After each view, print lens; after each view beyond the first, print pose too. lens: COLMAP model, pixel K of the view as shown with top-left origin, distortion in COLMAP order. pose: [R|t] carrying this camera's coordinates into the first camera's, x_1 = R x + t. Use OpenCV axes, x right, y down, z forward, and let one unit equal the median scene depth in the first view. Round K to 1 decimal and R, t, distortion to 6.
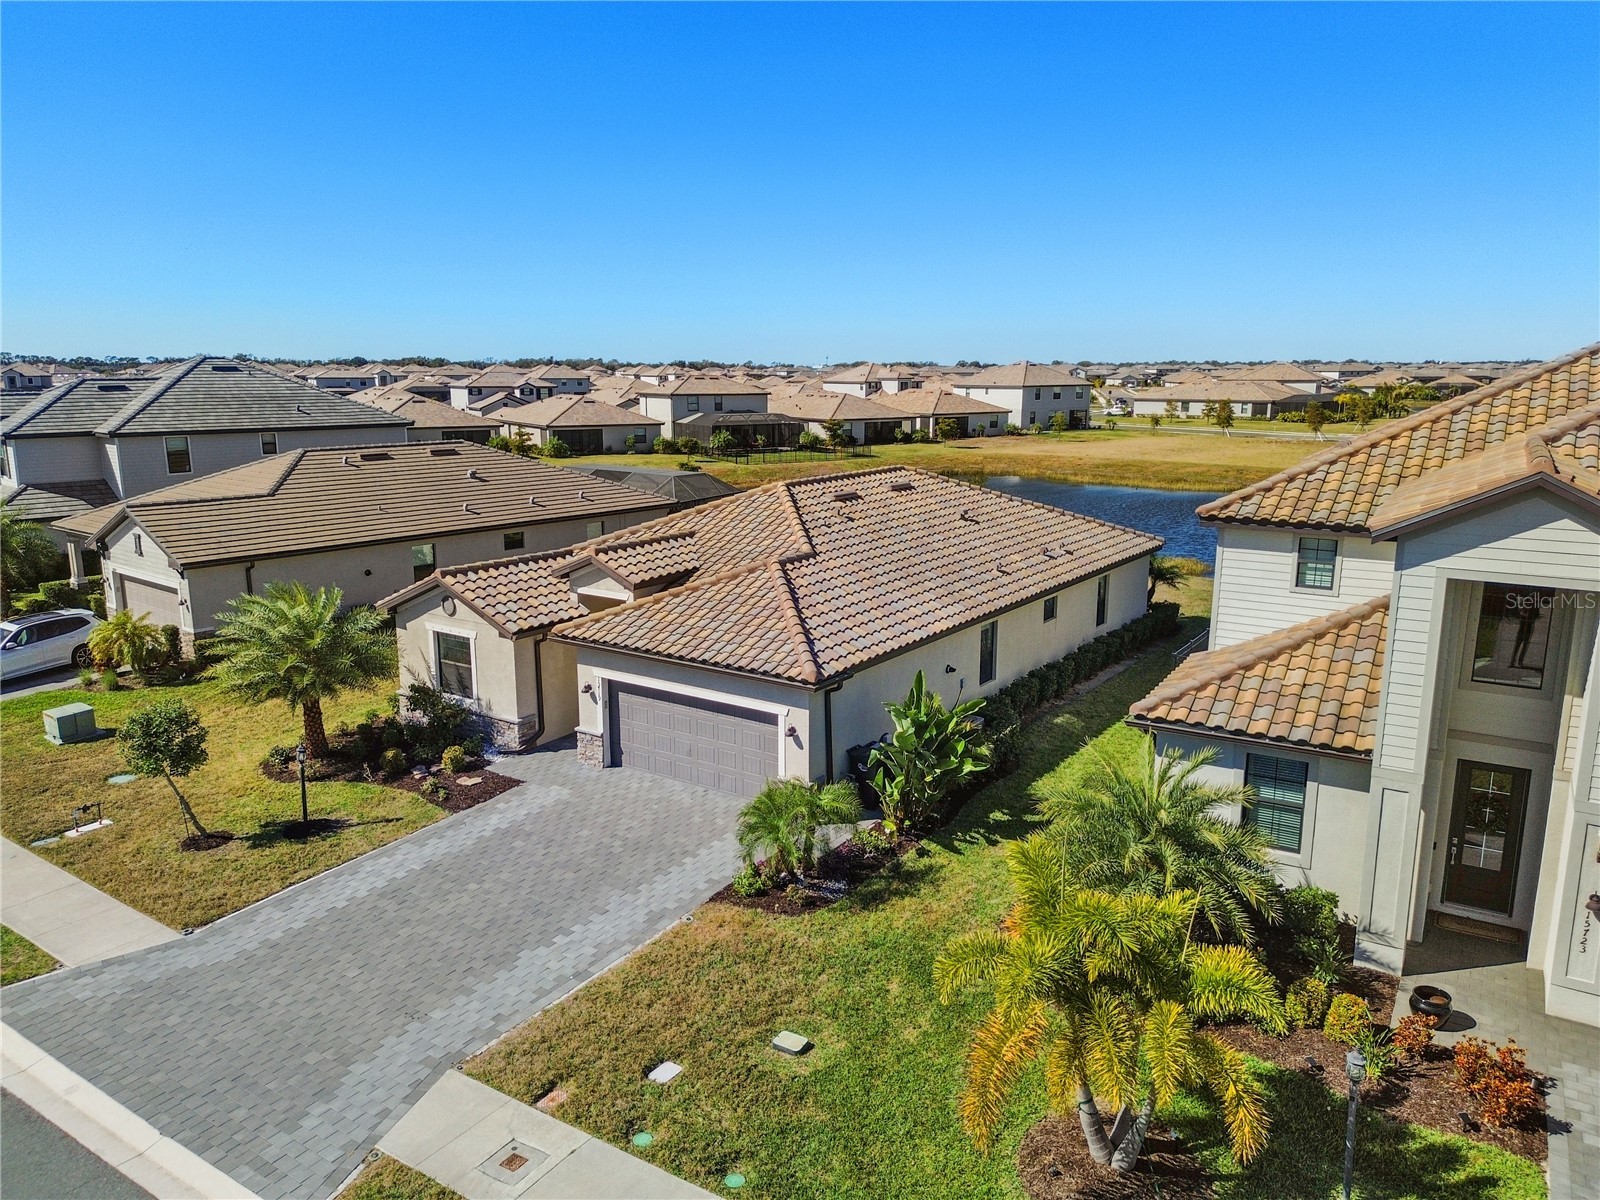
lens RADIAL K [[1129.6, 0, 798.0], [0, 1129.6, 598.5], [0, 0, 1]] dist [0.075652, -0.079158]
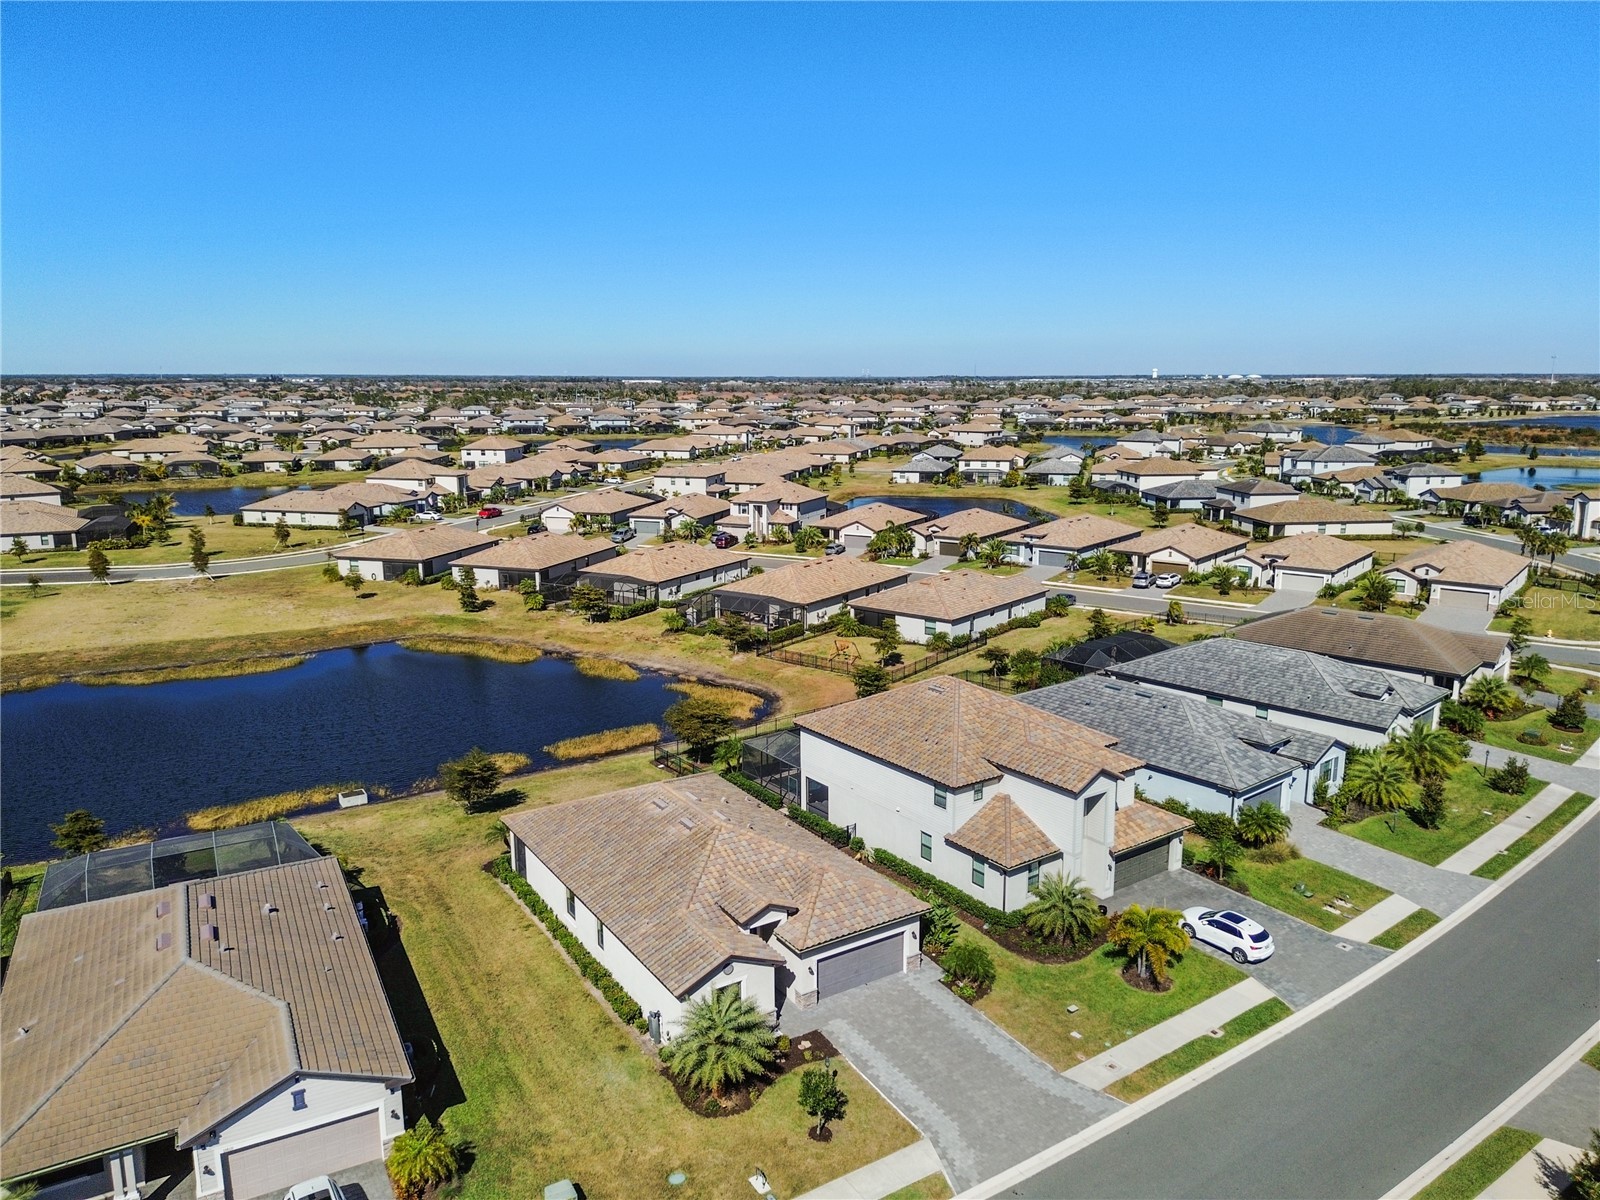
lens RADIAL K [[1129.6, 0, 802.5], [0, 1129.6, 618.8], [0, 0, 1]] dist [0.075652, -0.079158]
pose [[0.380032, -0.195936, 0.903983, -2.018099], [0.187221, 0.973372, 0.132269, -0.838941], [-0.905828, 0.118978, 0.406596, 0.182080]]
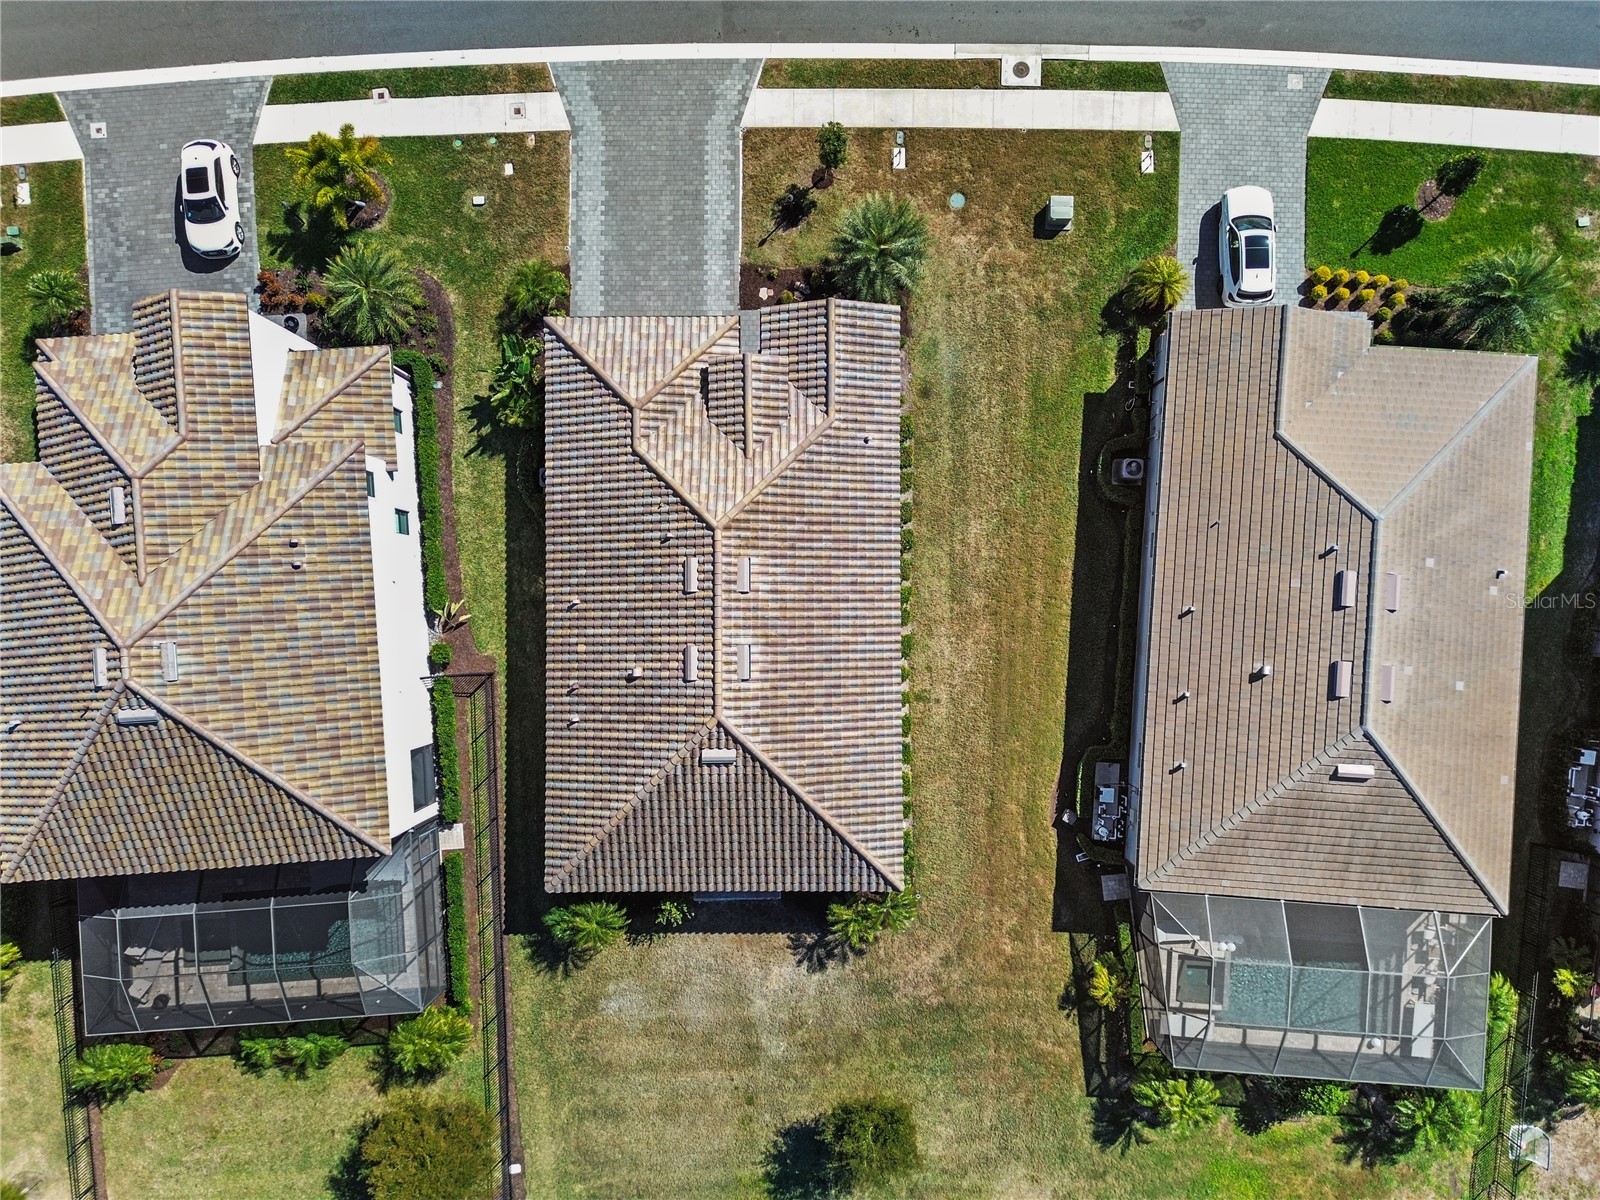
lens RADIAL K [[1129.6, 0, 801.7], [0, 1129.6, 595.5], [0, 0, 1]] dist [0.075652, -0.079158]
pose [[-0.815811, 0.578275, 0.007085, -0.078667], [-0.098680, -0.151266, 0.983555, -1.846786], [0.569837, 0.801696, 0.180469, 1.201670]]
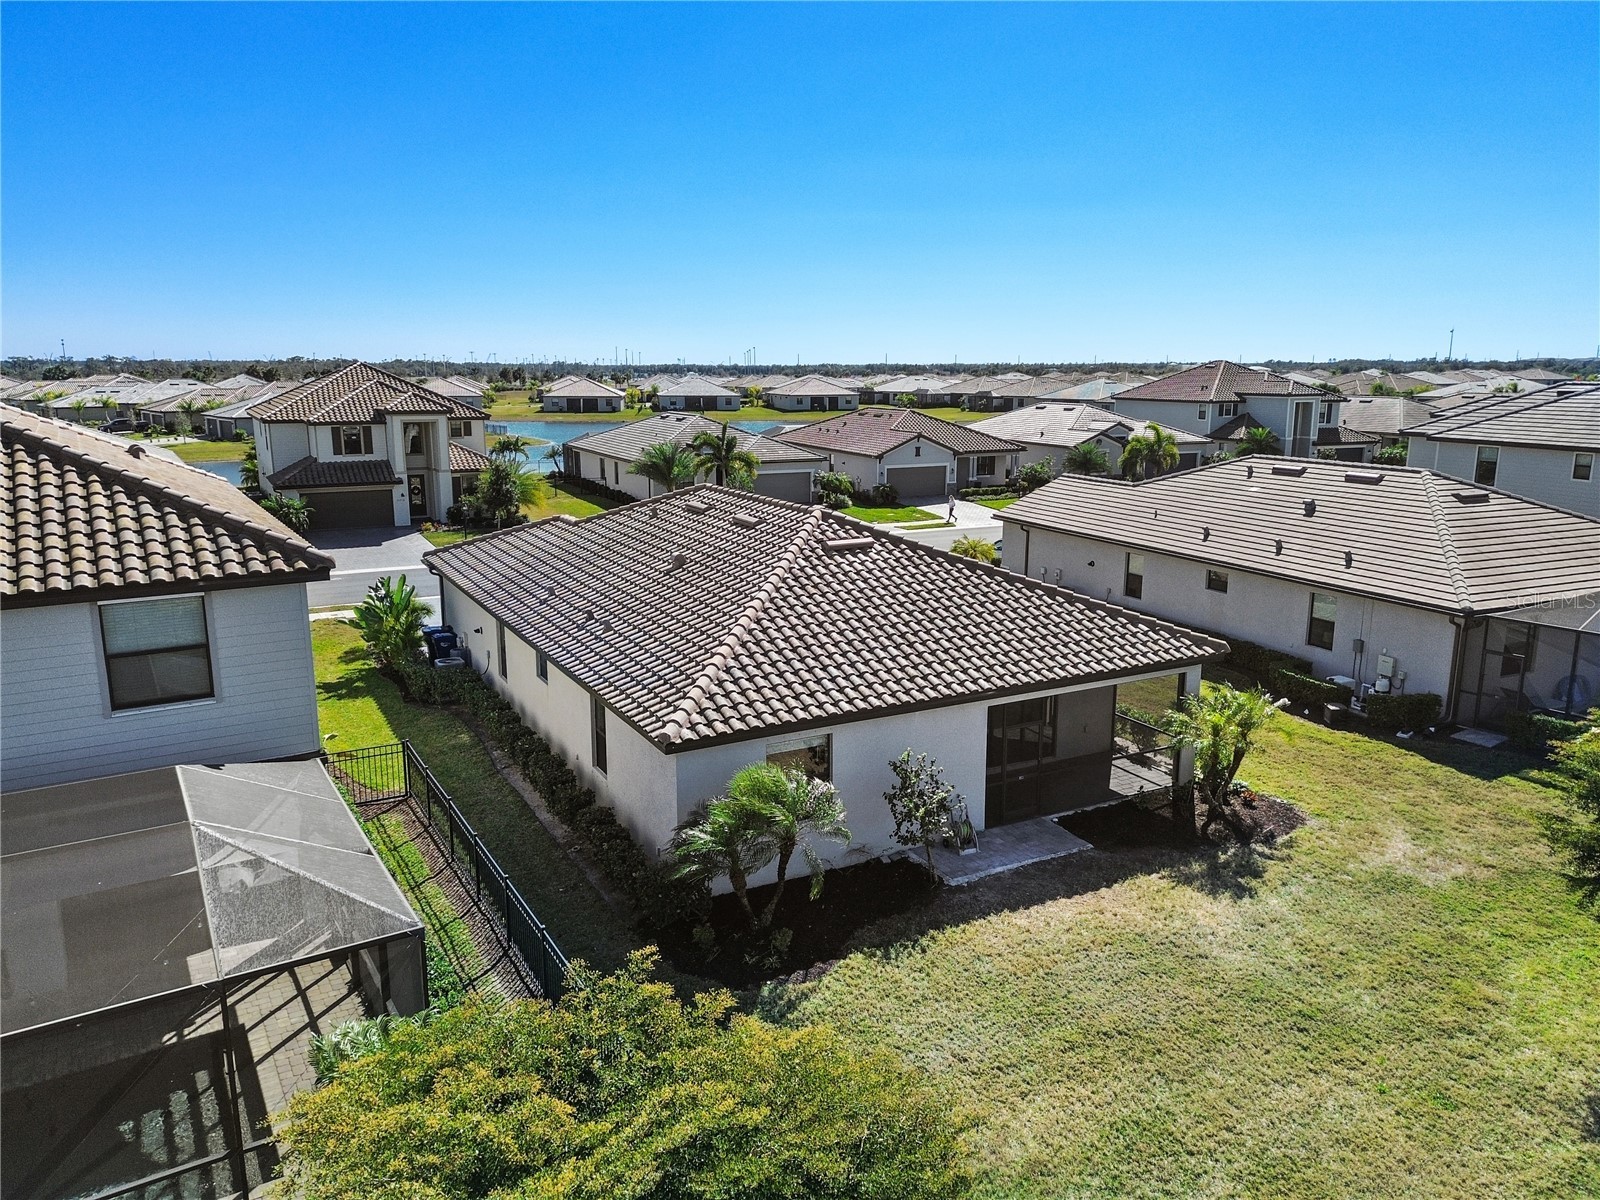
lens RADIAL K [[1129.6, 0, 803.2], [0, 1129.6, 592.9], [0, 0, 1]] dist [0.075652, -0.079158]
pose [[-0.450500, 0.176569, -0.875142, 1.192466], [-0.180694, 0.941927, 0.283060, -0.433064], [0.874299, 0.285651, -0.392434, 2.057145]]
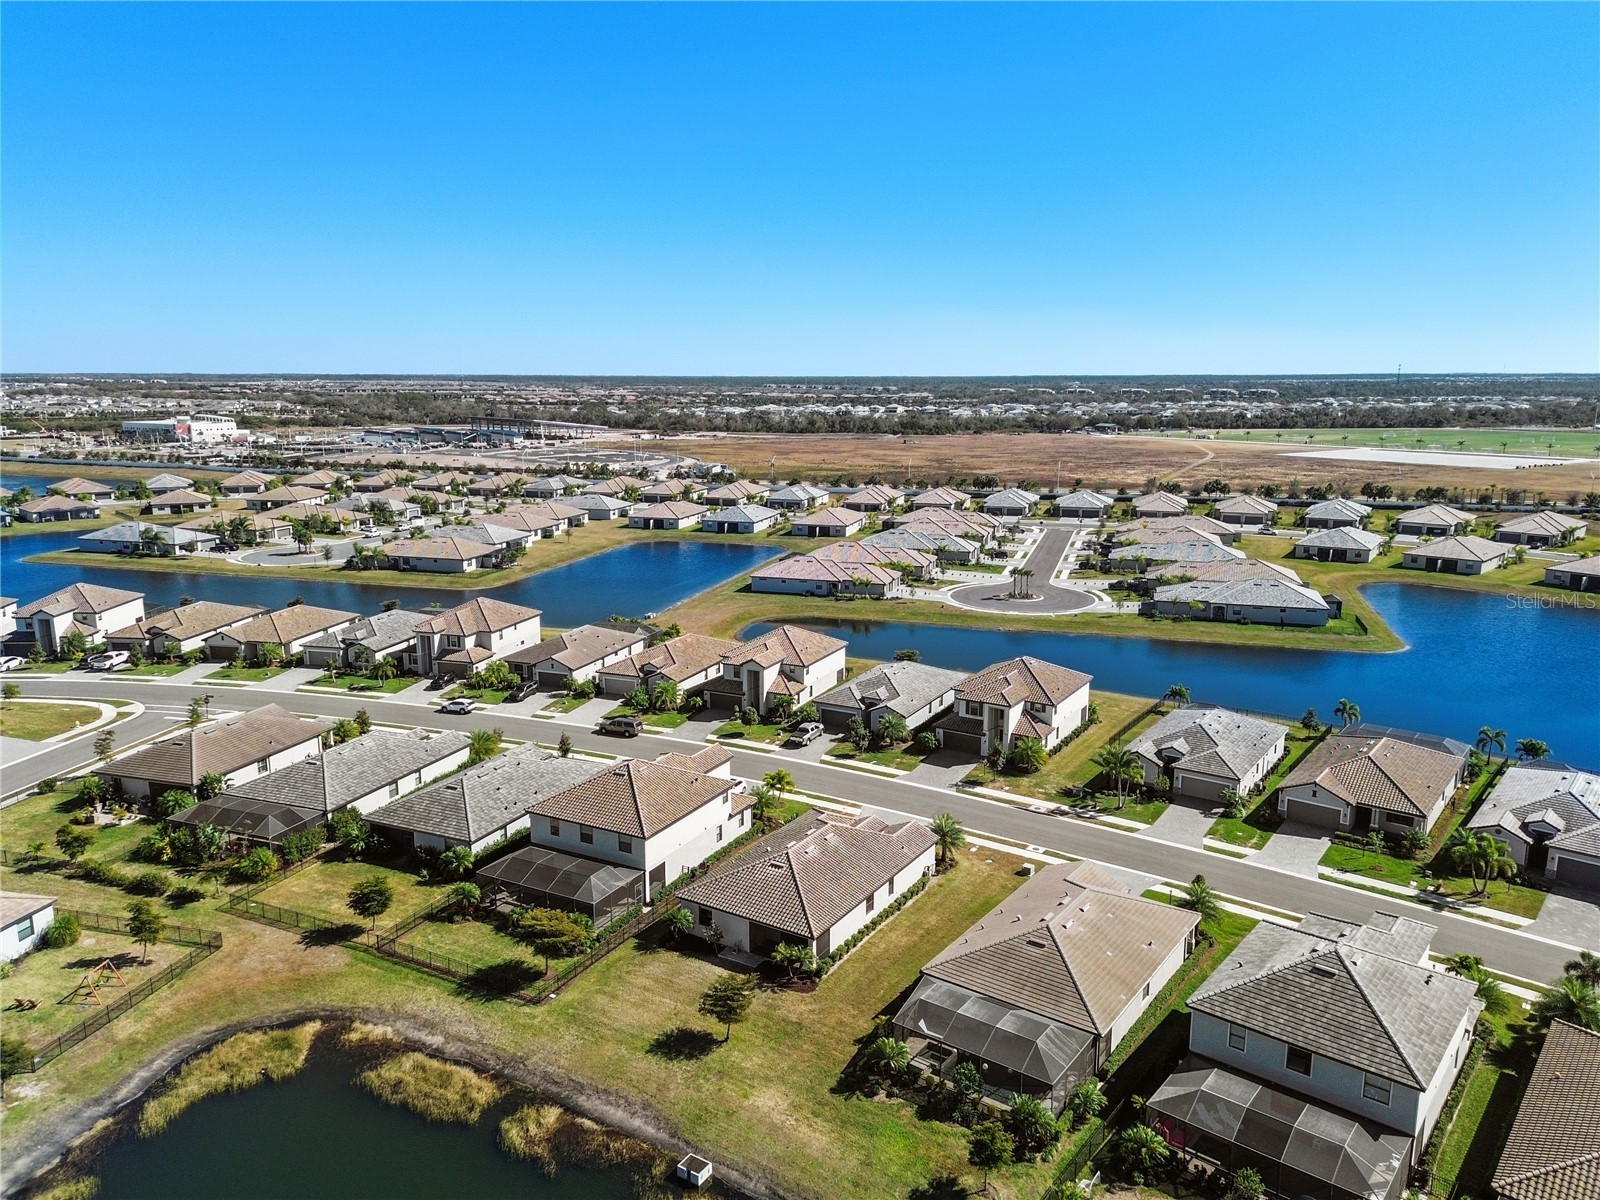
lens RADIAL K [[1129.6, 0, 798.4], [0, 1129.6, 580.8], [0, 0, 1]] dist [0.075652, -0.079158]
pose [[-0.998880, 0.009304, -0.046392, 0.286782], [-0.008846, 0.926470, 0.376265, -2.583172], [0.046481, 0.376254, -0.925350, 4.944004]]
